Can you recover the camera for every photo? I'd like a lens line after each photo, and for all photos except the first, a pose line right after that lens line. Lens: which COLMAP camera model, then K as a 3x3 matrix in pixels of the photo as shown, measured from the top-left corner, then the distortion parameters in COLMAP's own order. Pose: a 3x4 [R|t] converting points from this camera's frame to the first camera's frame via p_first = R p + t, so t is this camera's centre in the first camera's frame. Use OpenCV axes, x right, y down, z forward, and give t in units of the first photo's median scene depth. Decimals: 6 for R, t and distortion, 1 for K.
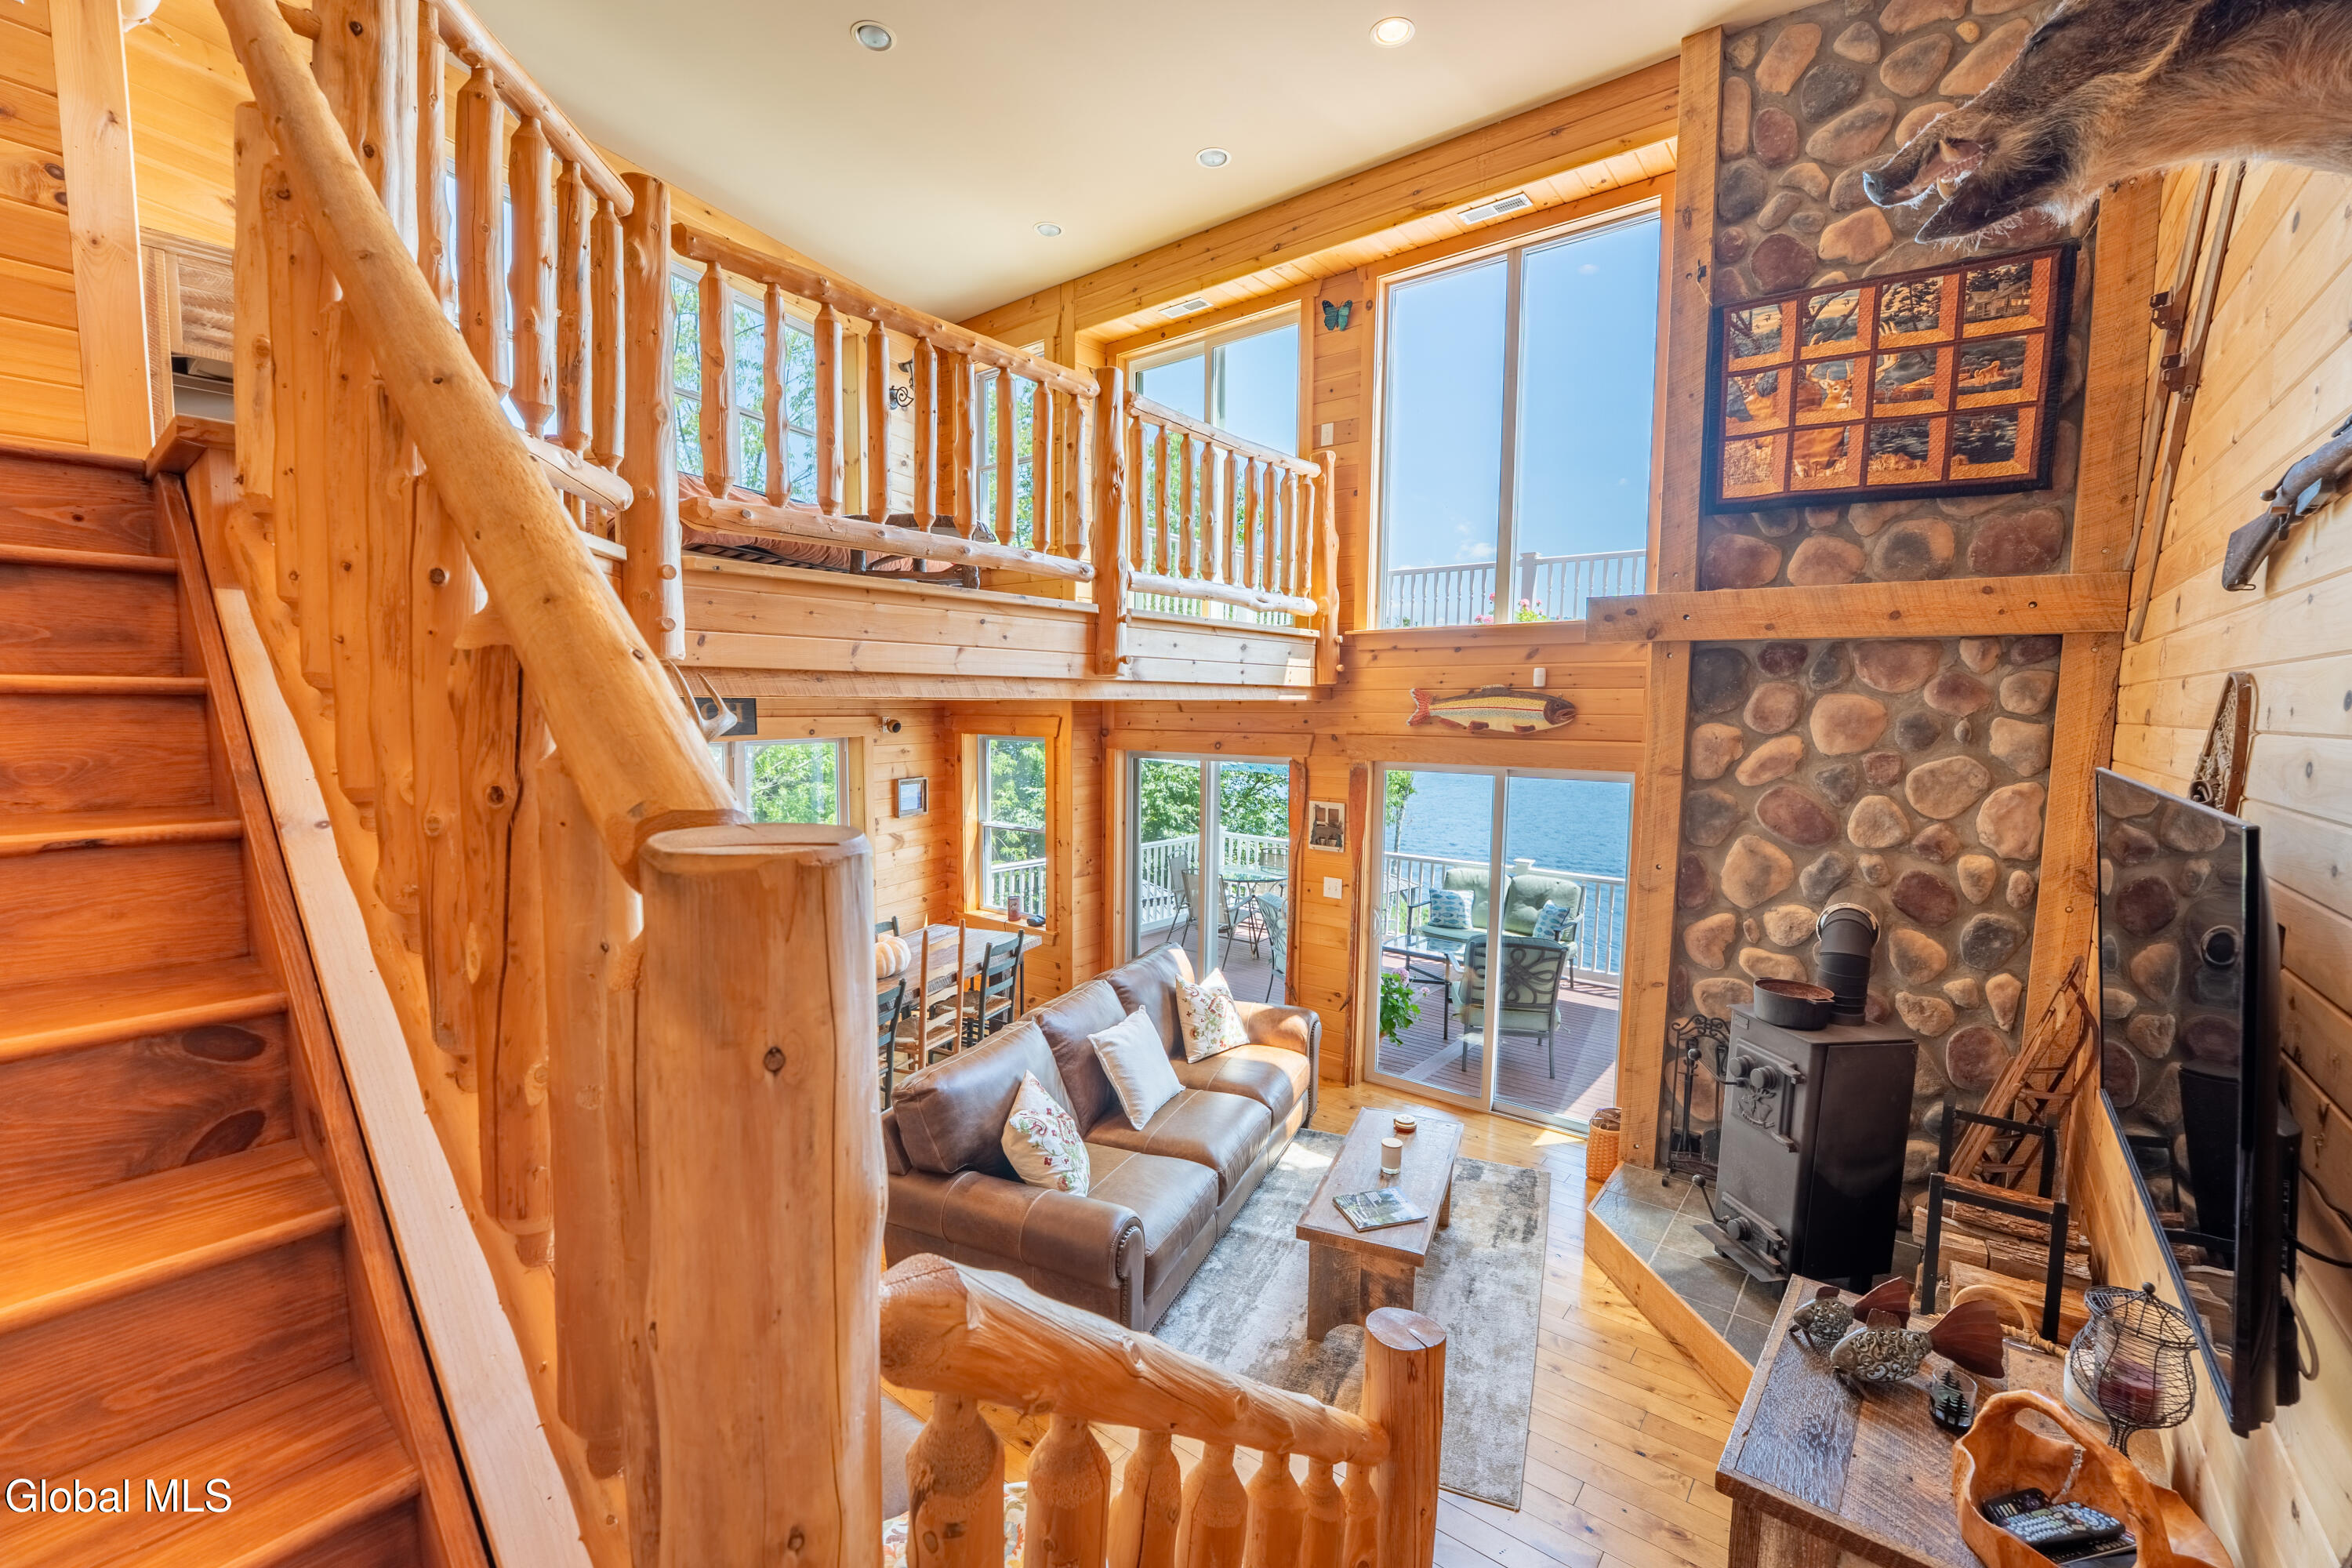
lens RADIAL K [[975.9, 0, 1176.0], [0, 975.9, 784.0], [0, 0, 1]] dist [-0.025430, 0.001233]
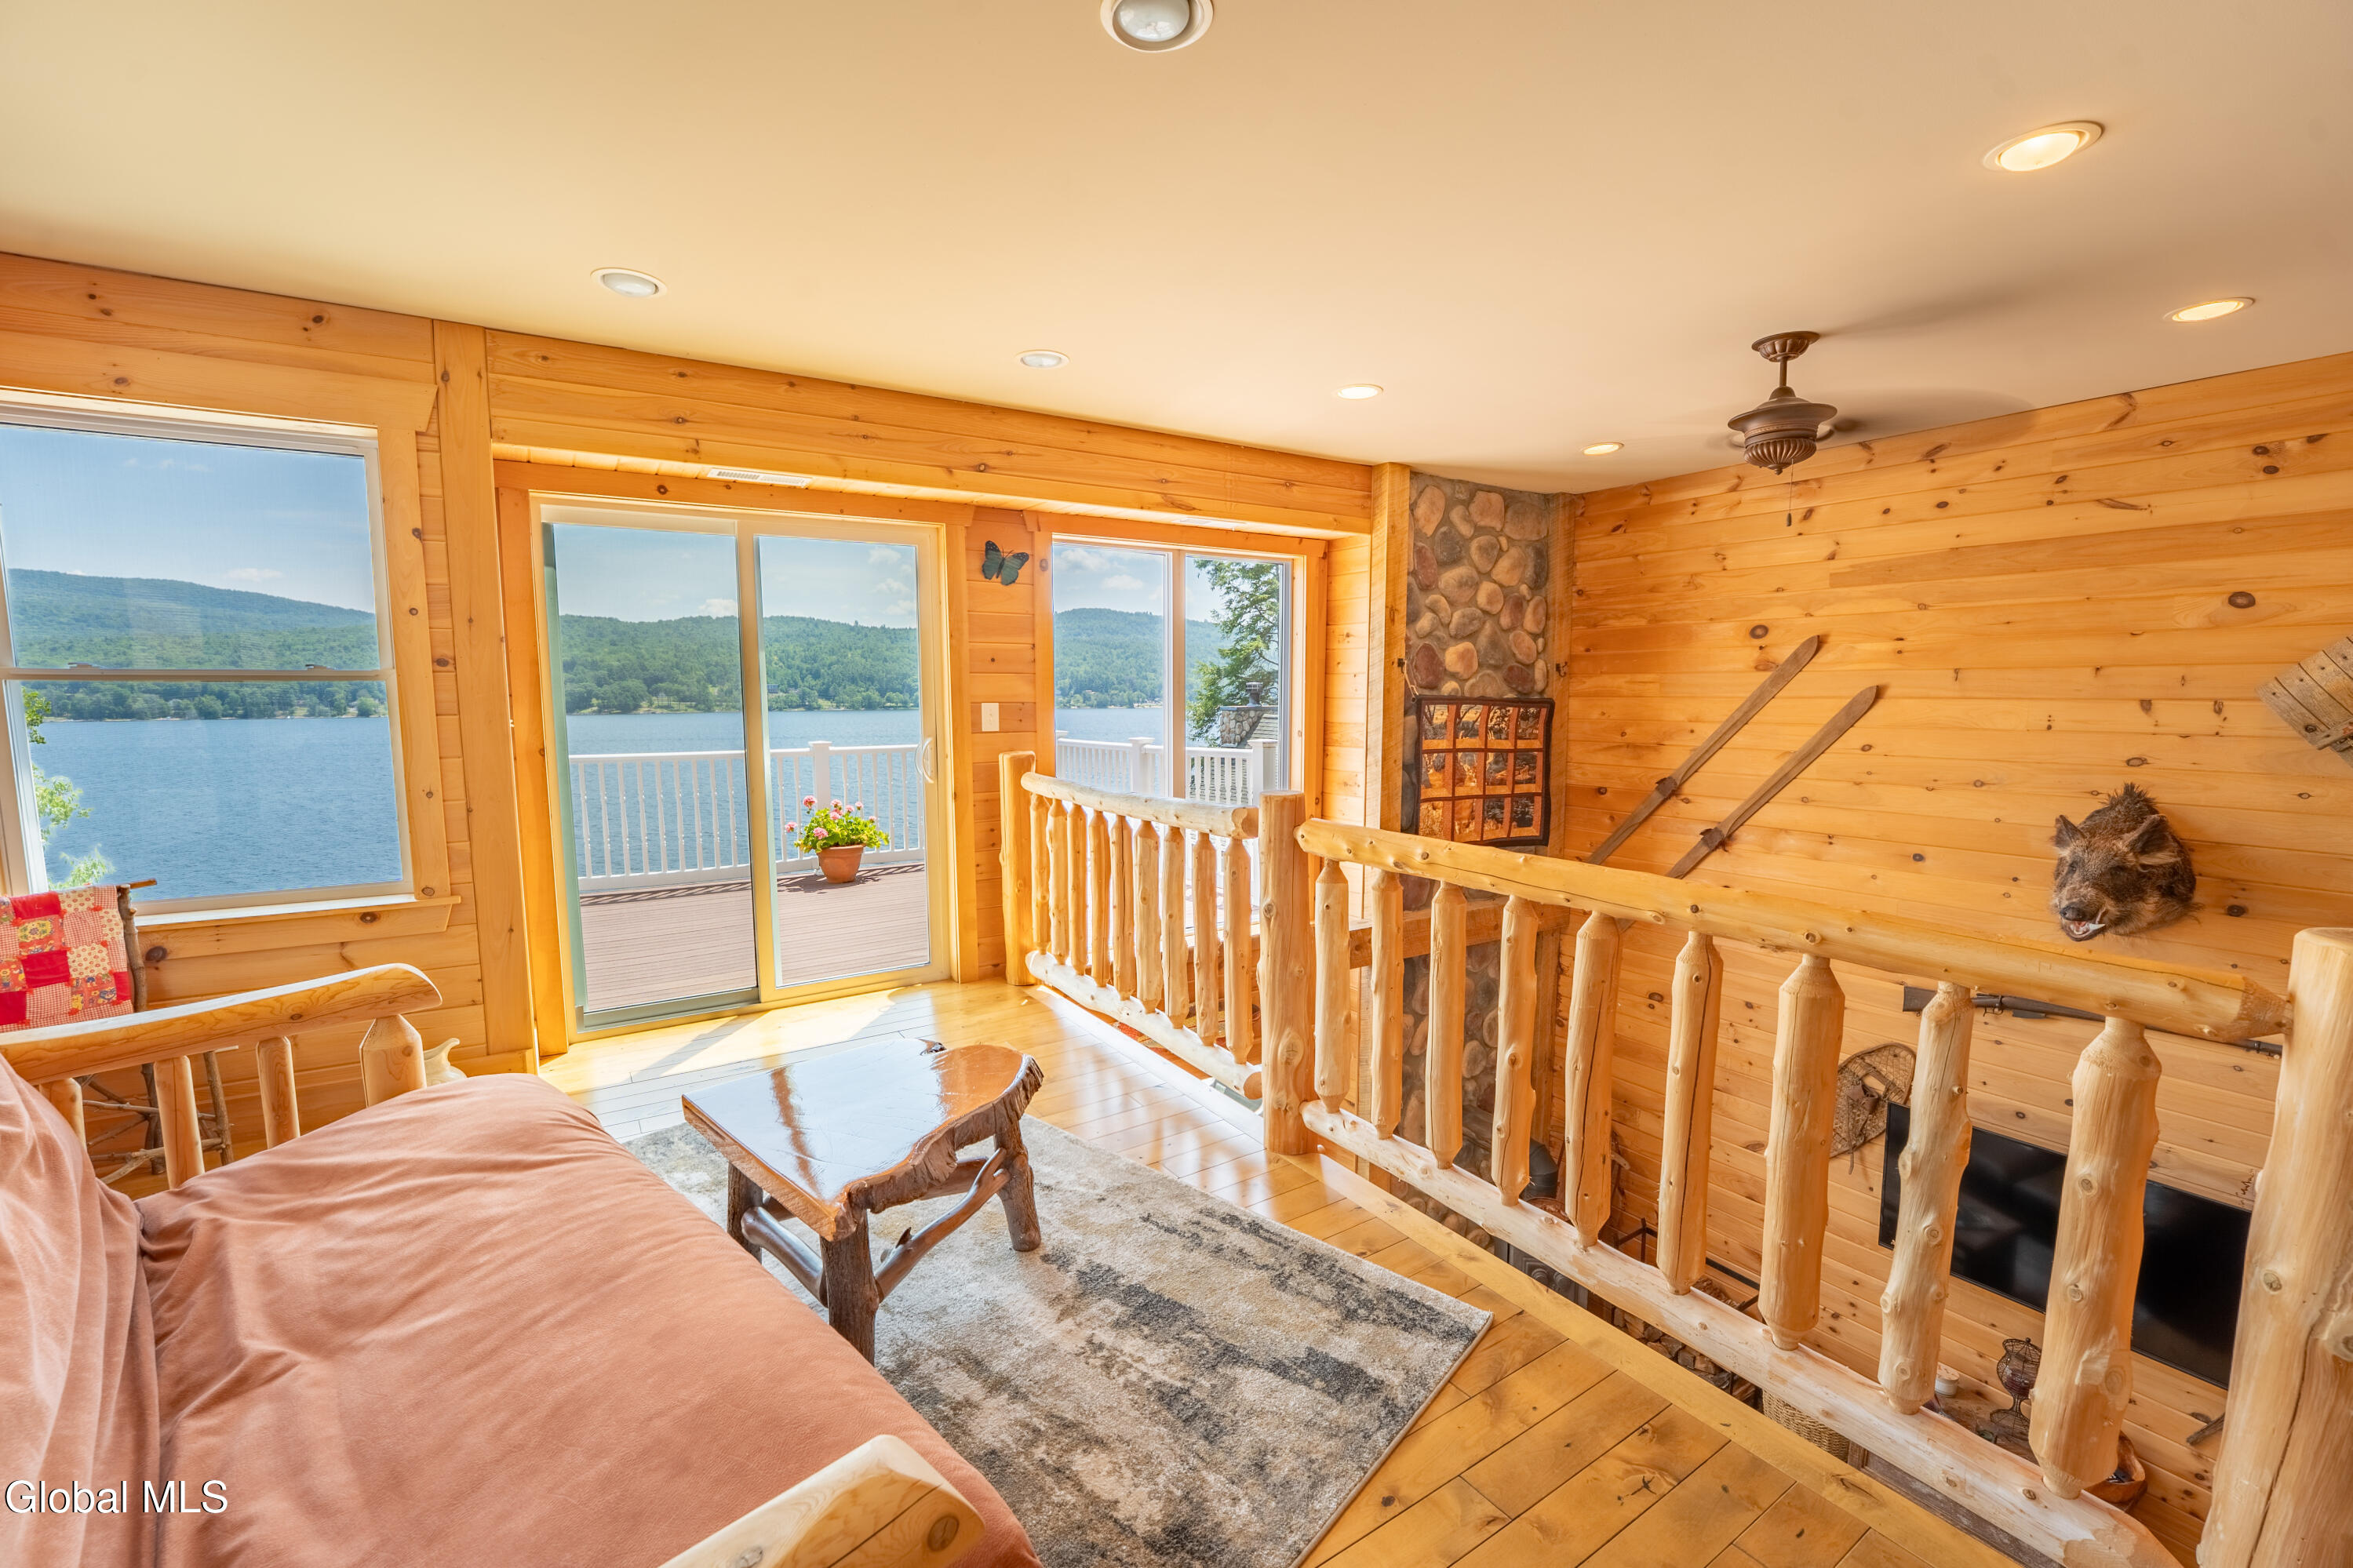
lens RADIAL K [[976.2, 0, 1176.5], [0, 976.2, 784.0], [0, 0, 1]] dist [-0.025430, 0.001233]
pose [[0.304717, -0.103615, 0.946790, -0.778833], [0.083355, 0.993152, 0.081862, -0.542647], [-0.948788, 0.053975, 0.311268, 0.960670]]
